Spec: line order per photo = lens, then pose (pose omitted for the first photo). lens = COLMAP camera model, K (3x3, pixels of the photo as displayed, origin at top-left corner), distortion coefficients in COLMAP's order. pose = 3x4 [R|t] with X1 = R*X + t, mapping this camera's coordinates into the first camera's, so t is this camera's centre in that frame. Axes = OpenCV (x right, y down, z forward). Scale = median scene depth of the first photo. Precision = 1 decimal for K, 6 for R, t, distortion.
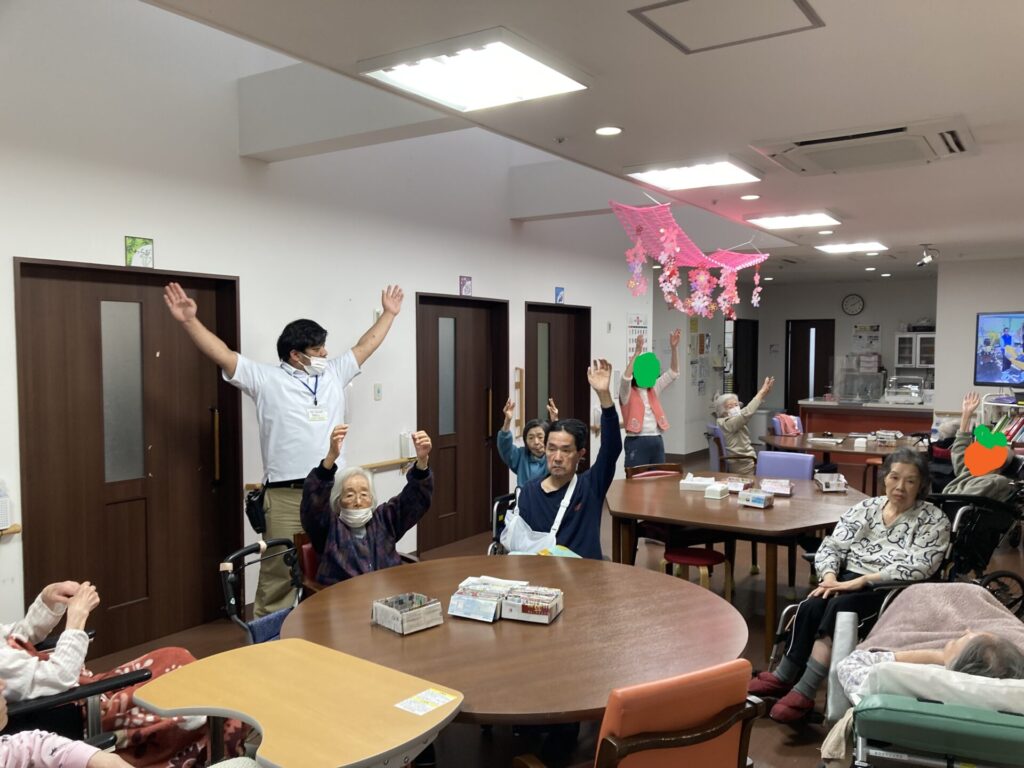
lens RADIAL K [[841.2, 0, 516.2], [0, 841.2, 392.9], [0, 0, 1]] dist [0.035492, -0.041432]
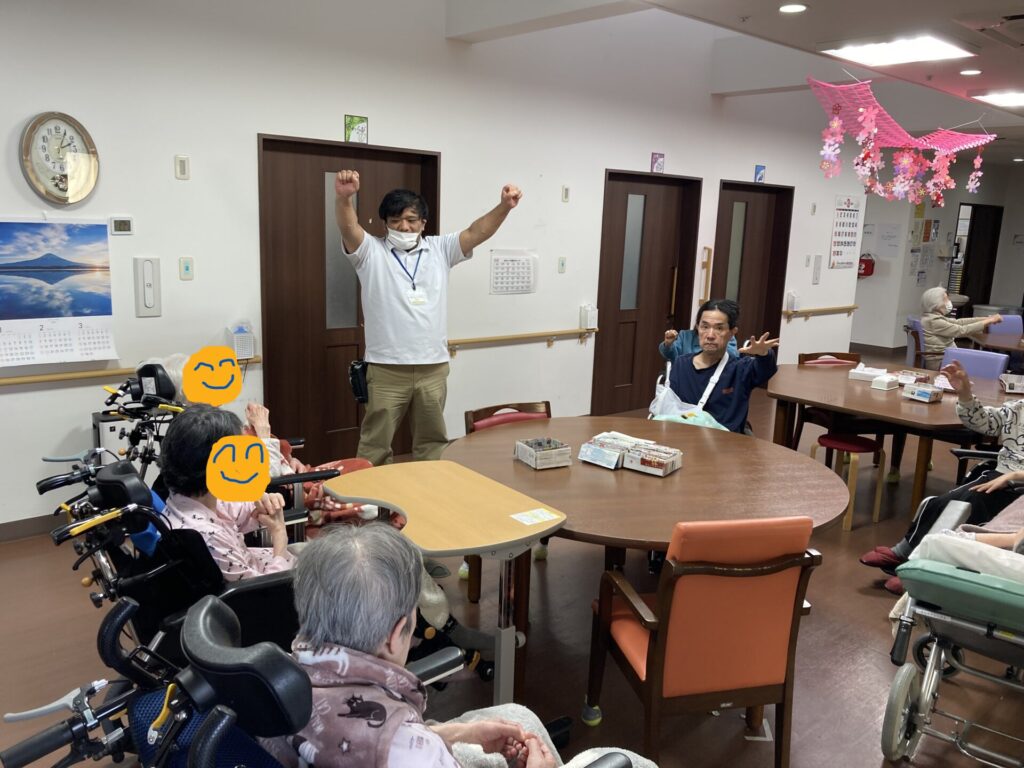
lens RADIAL K [[841.2, 0, 504.8], [0, 841.2, 385.3], [0, 0, 1]] dist [0.035492, -0.041432]
pose [[0.961987, 0.090699, -0.257595, 0.071886], [-0.054192, 0.987880, 0.145452, -0.001092], [0.267666, -0.125964, 0.955242, -0.080058]]
